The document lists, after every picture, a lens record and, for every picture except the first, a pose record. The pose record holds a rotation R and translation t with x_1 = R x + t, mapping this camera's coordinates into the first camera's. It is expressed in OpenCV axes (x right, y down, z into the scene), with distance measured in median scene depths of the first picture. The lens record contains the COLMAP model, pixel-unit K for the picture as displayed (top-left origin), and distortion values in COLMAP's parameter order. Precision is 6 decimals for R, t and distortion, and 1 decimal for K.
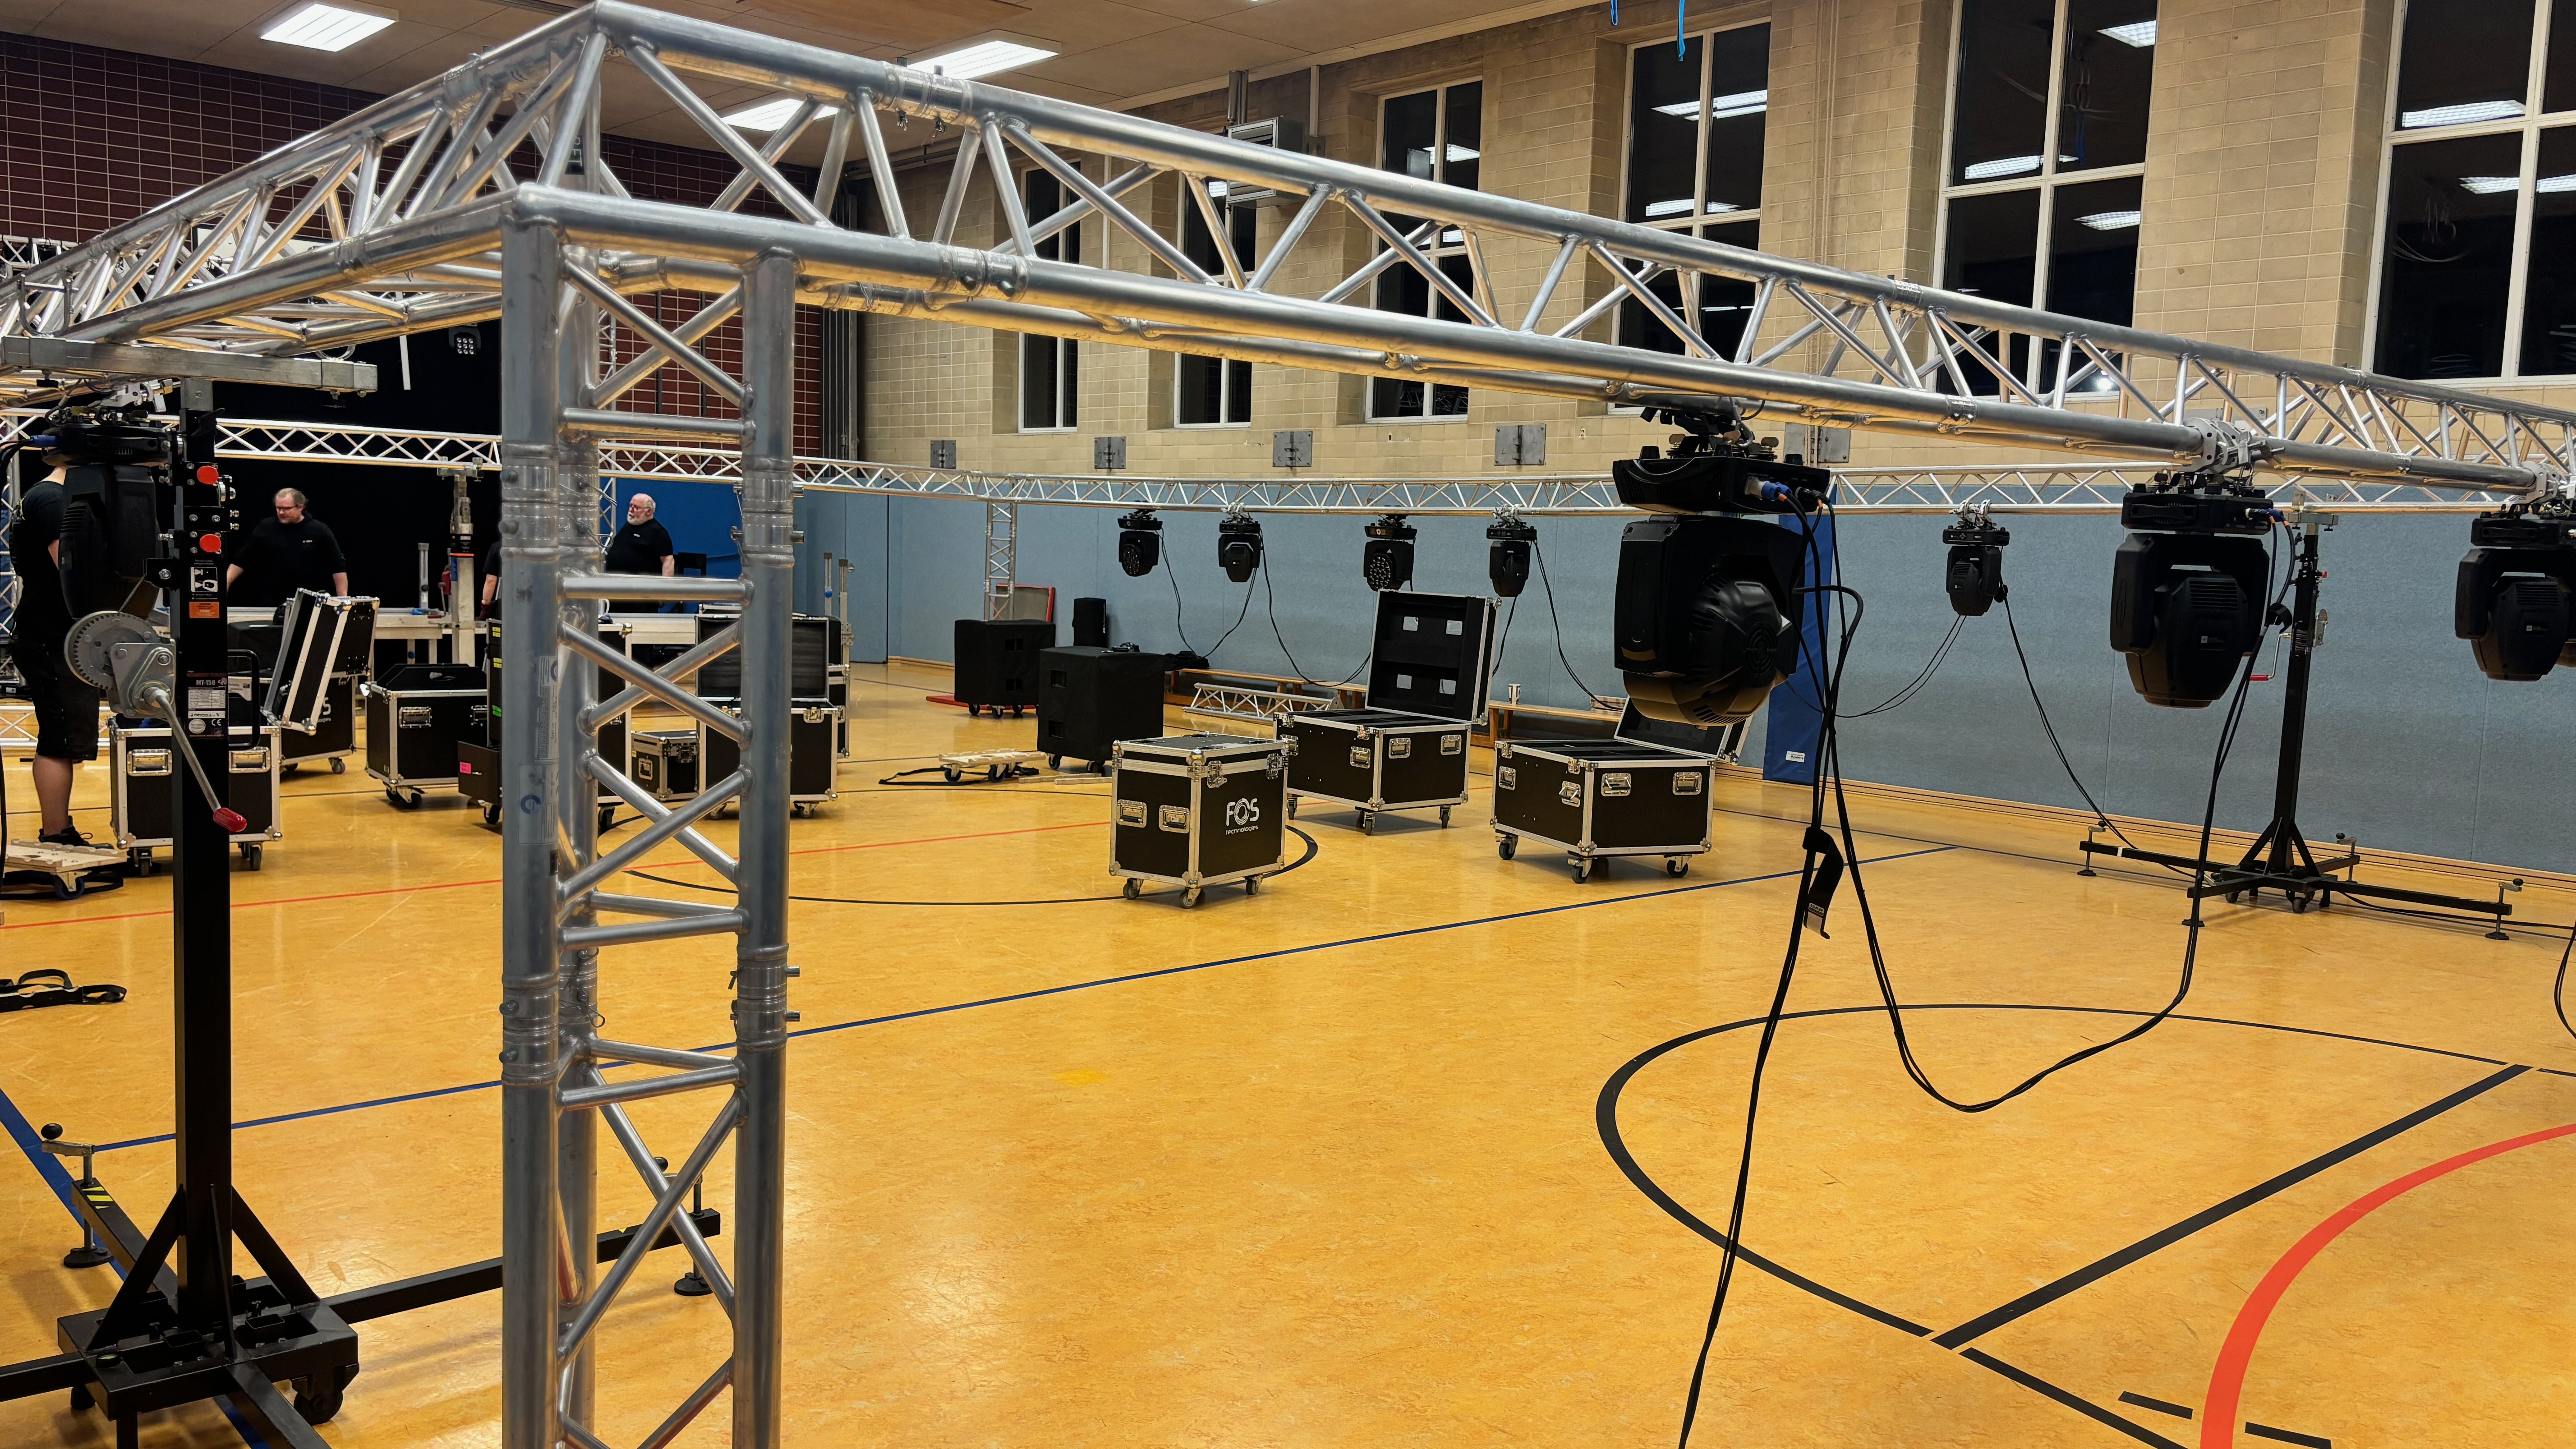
lens RADIAL K [[1926.9, 0, 1299.4], [0, 1926.9, 766.1], [0, 0, 1]] dist [0.063219, -0.079692]
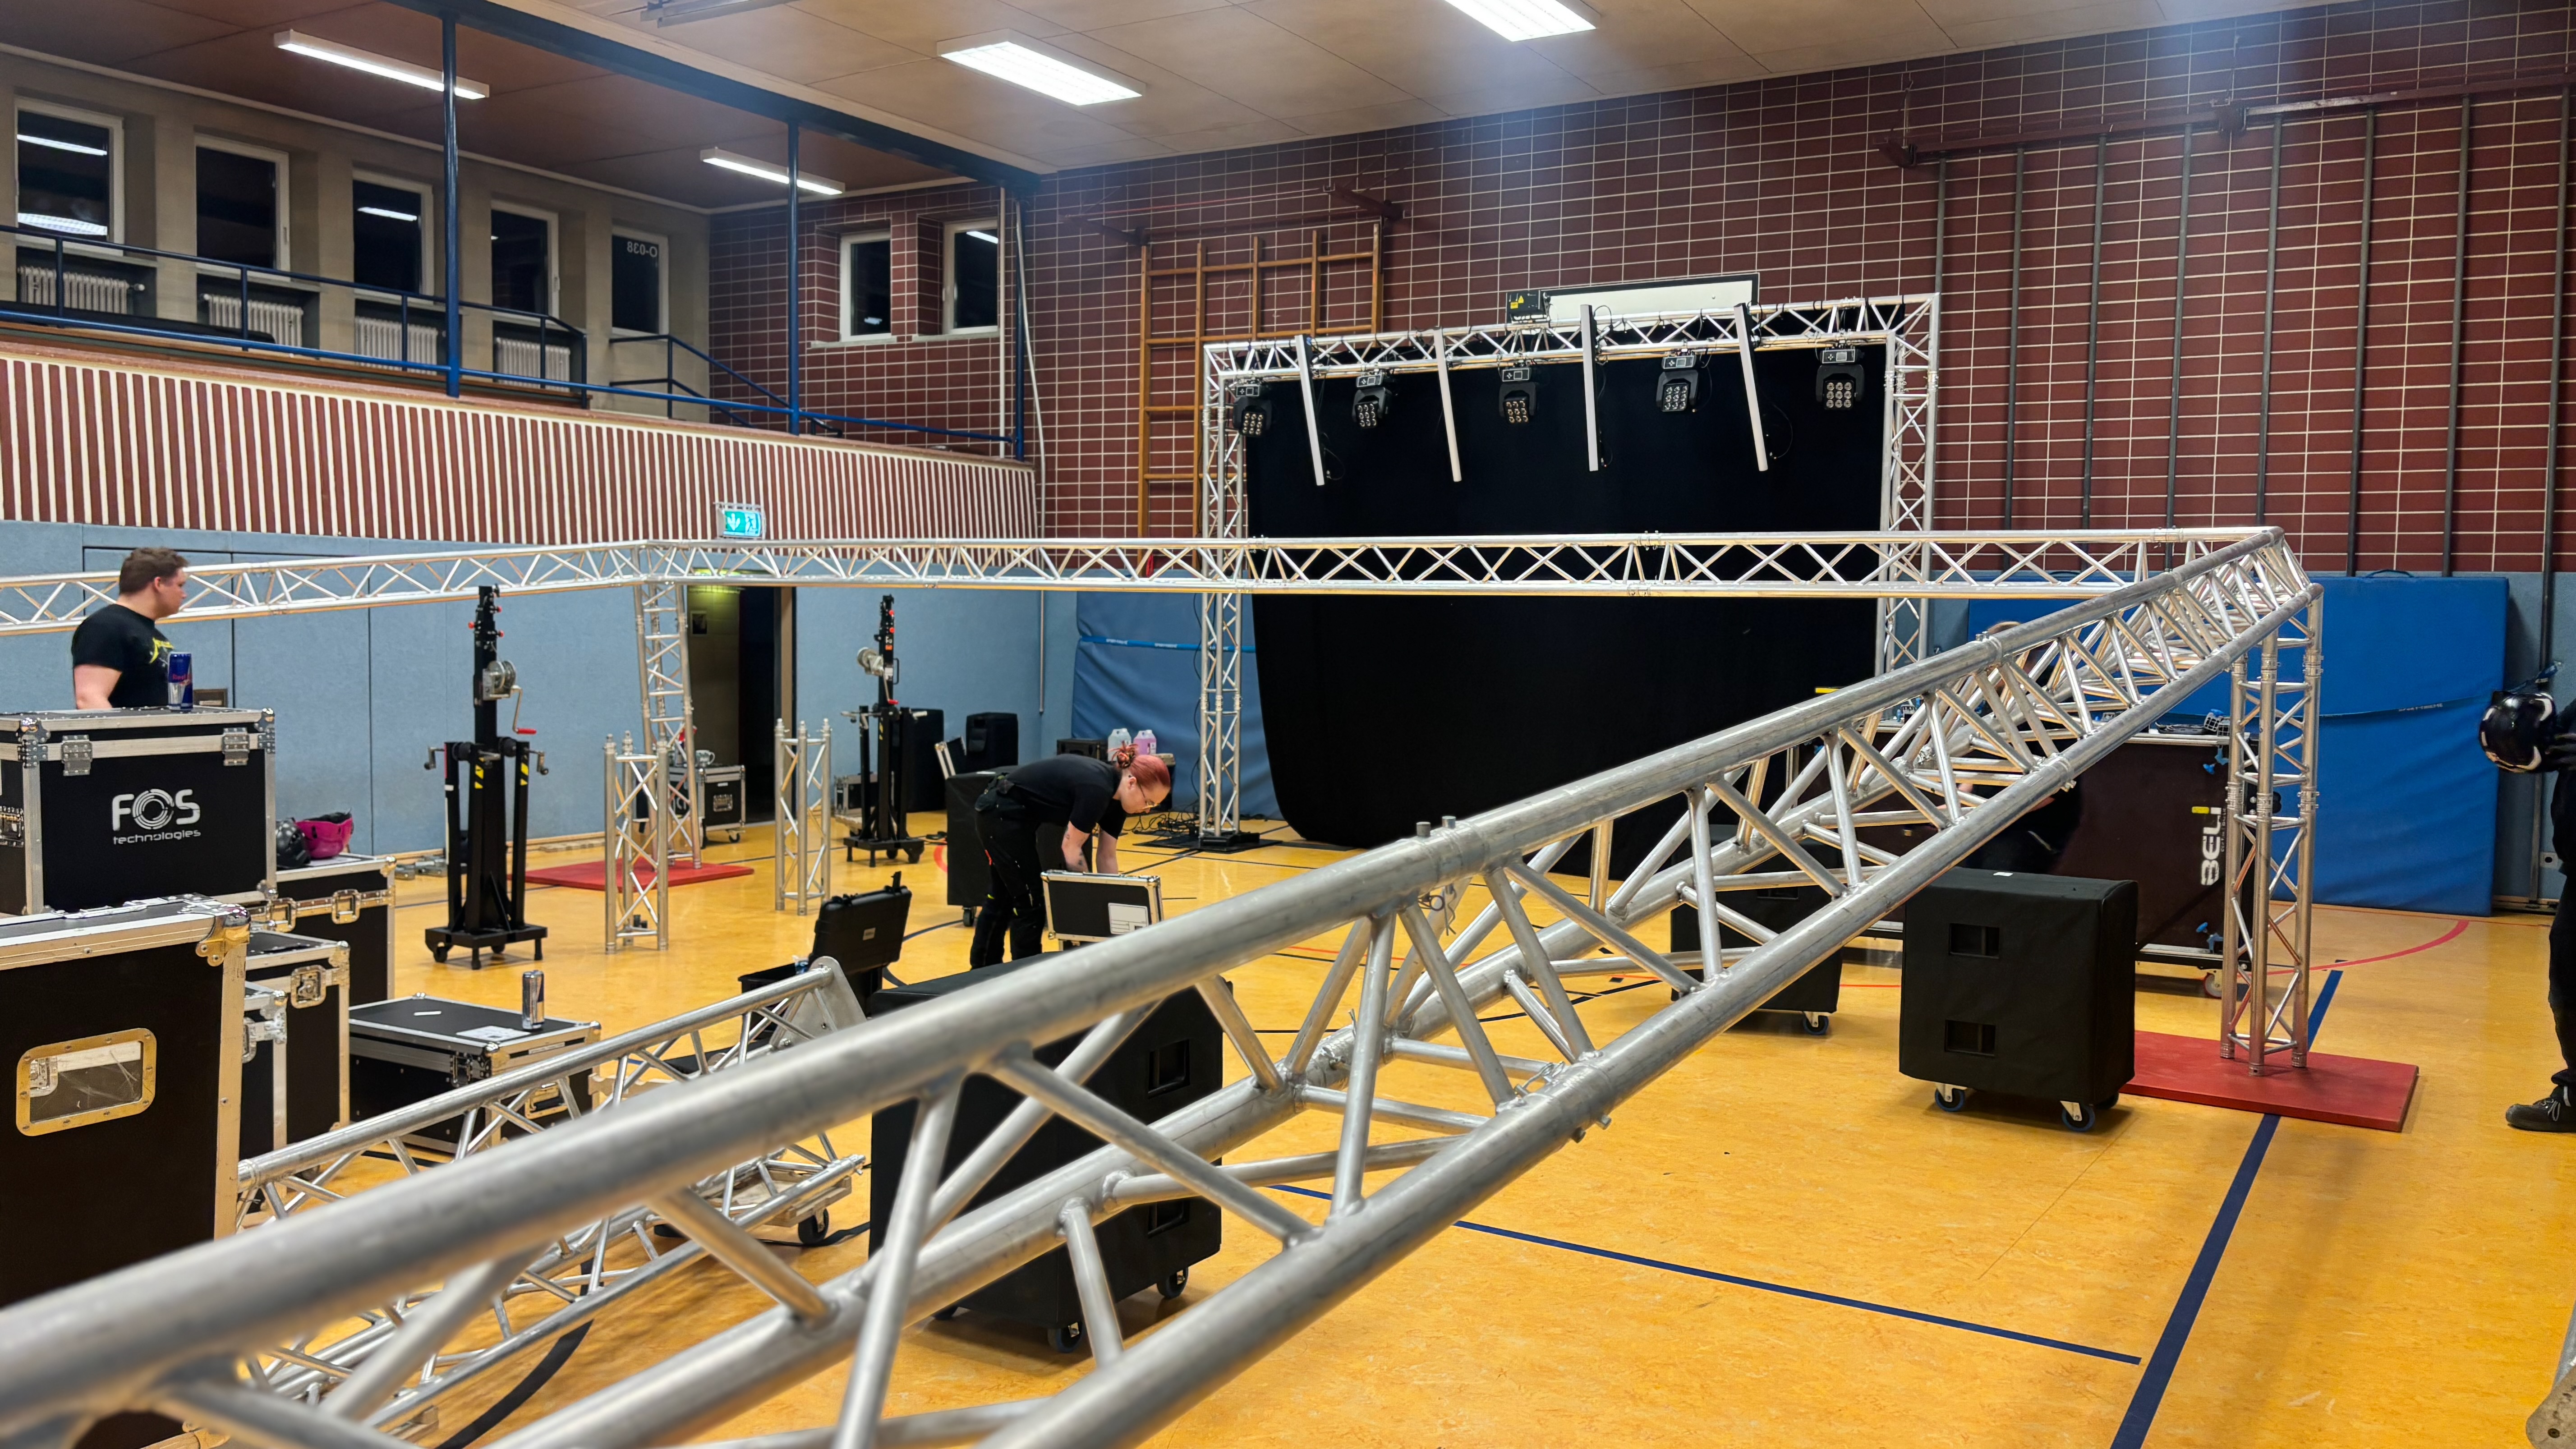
lens RADIAL K [[1937.5, 0, 1291.8], [0, 1937.5, 724.8], [0, 0, 1]] dist [0.062722, -0.084591]
pose [[0.286774, 0.027929, -0.957591, 0.220117], [-0.120241, 0.992720, -0.007055, -0.095392], [0.950423, 0.117164, 0.288044, 0.802111]]
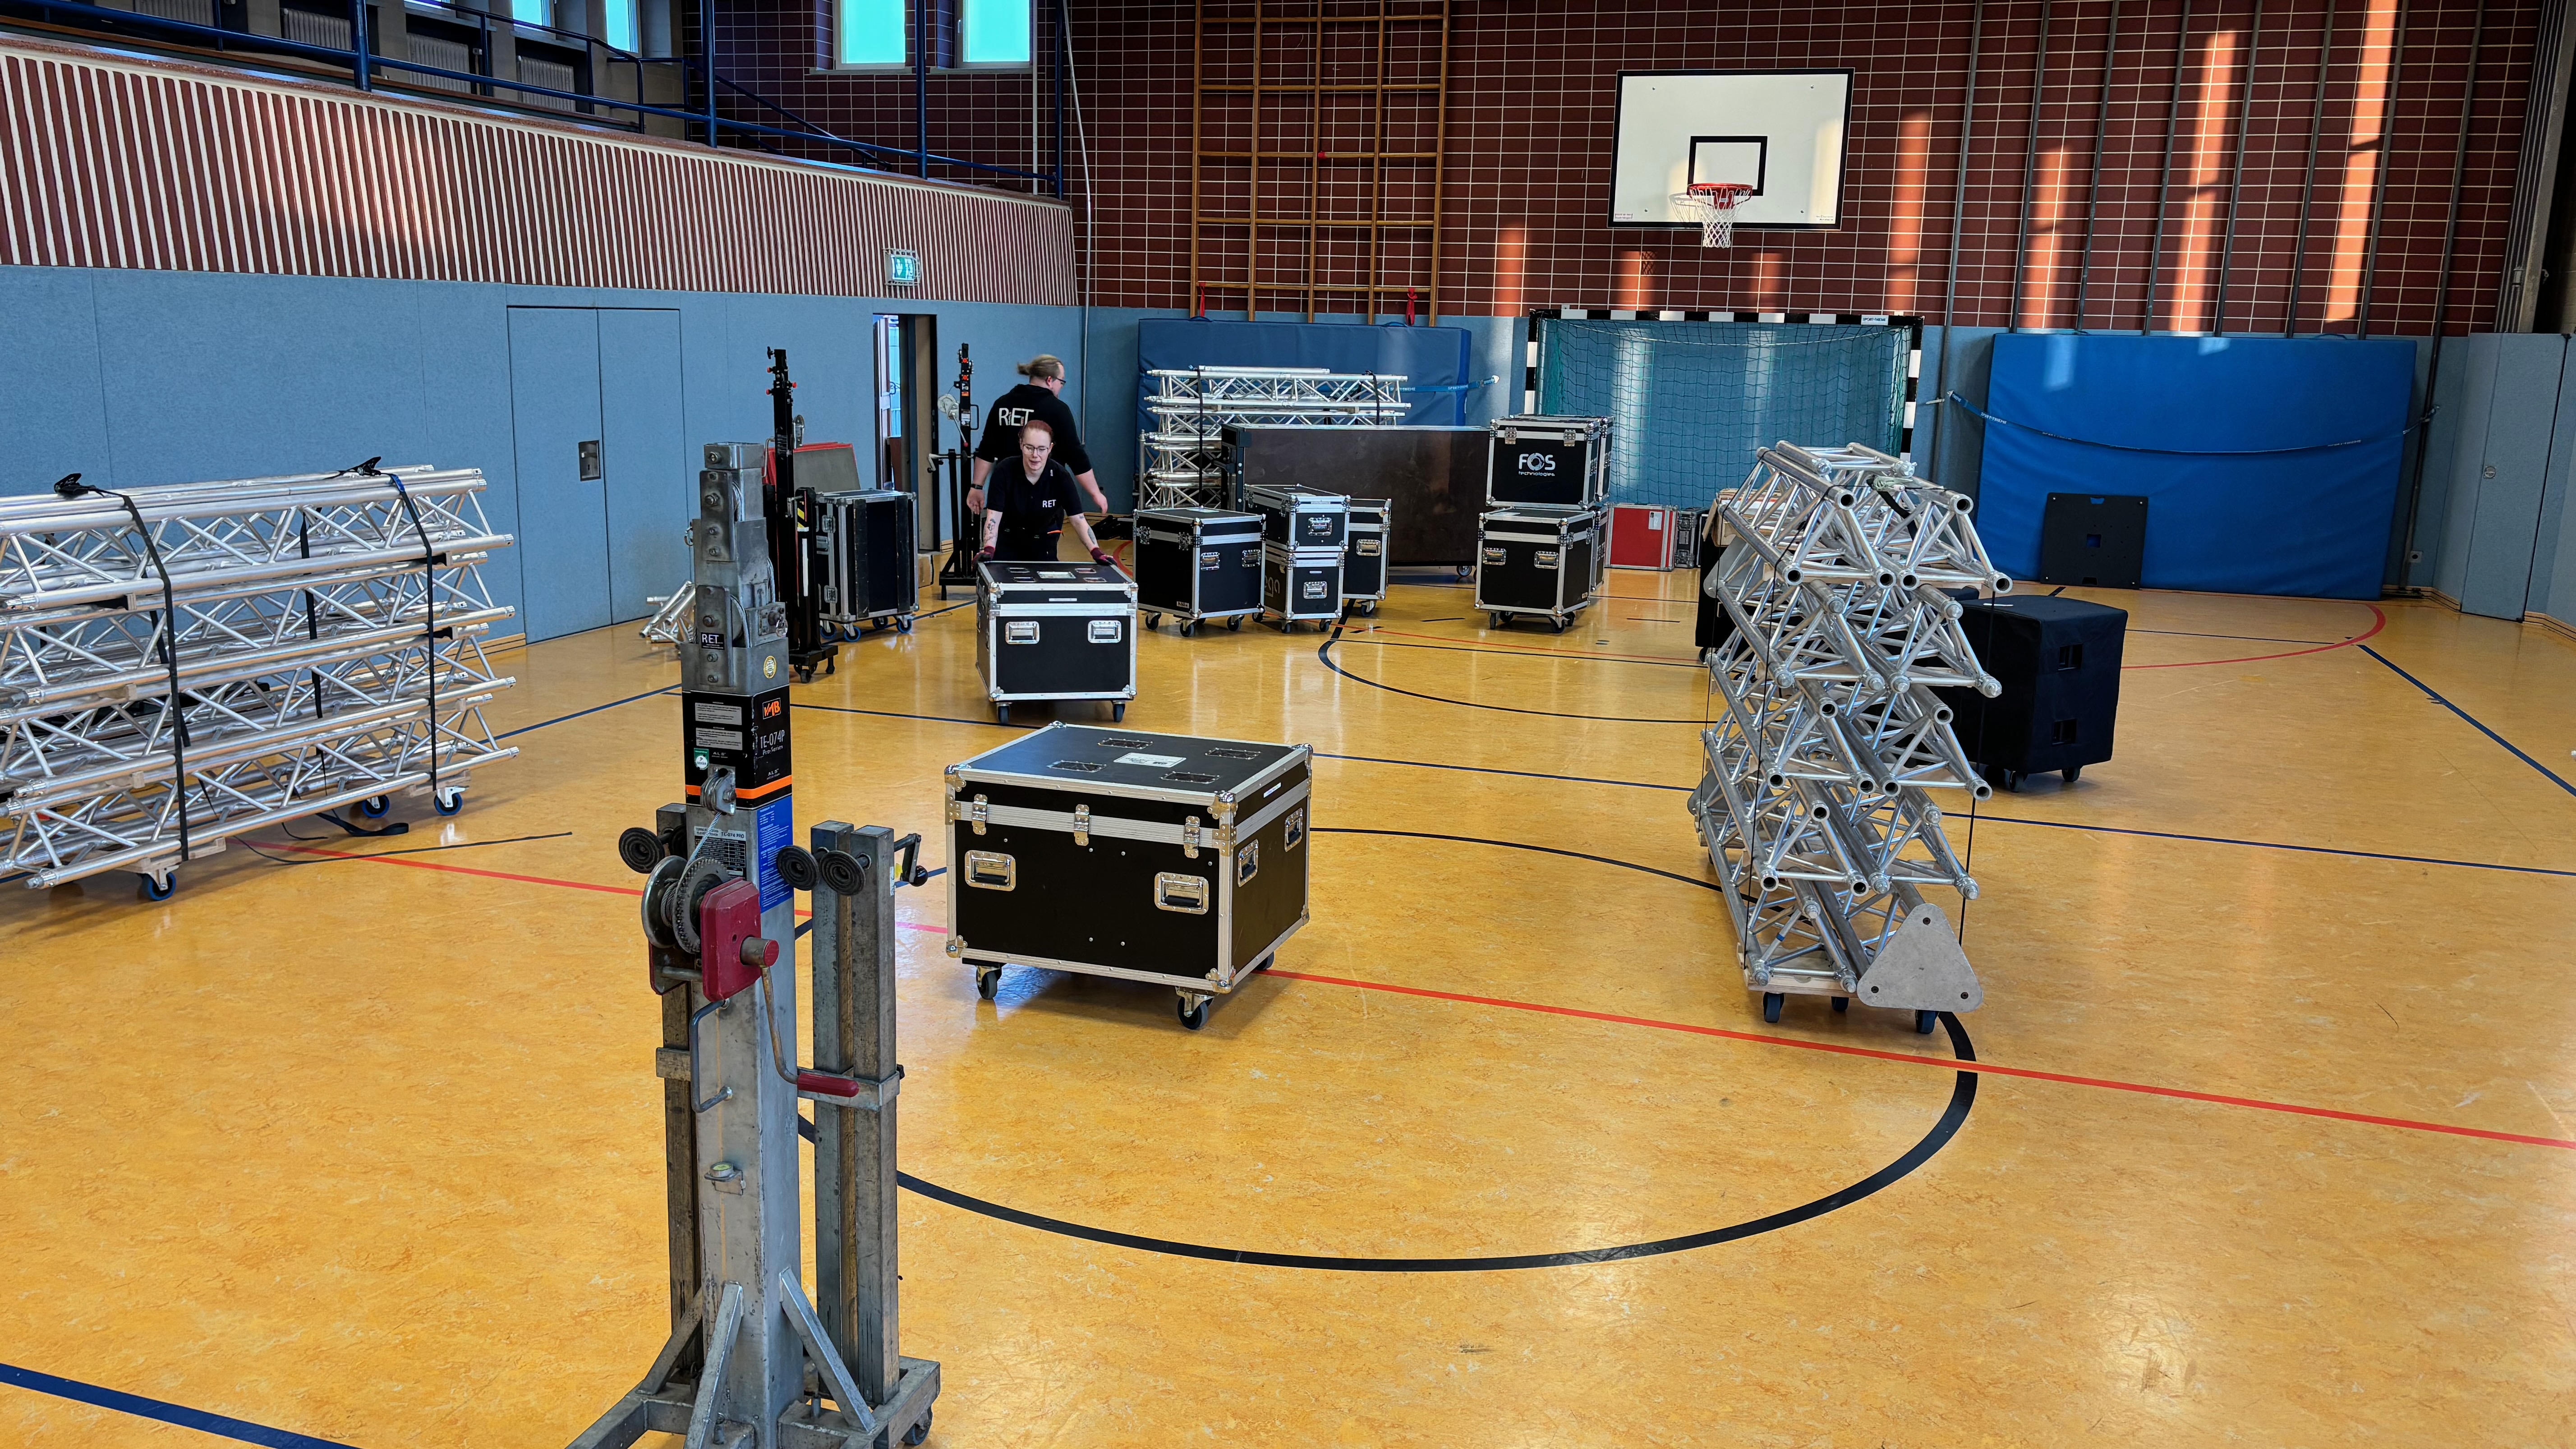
lens RADIAL K [[1956.3, 0, 1265.3], [0, 1956.3, 725.1], [0, 0, 1]] dist [0.038672, -0.041775]
pose [[0.503508, 0.156851, -0.849634, 0.210690], [-0.111202, 0.986969, 0.116304, -0.073254], [0.856804, 0.035921, 0.514389, 0.448302]]
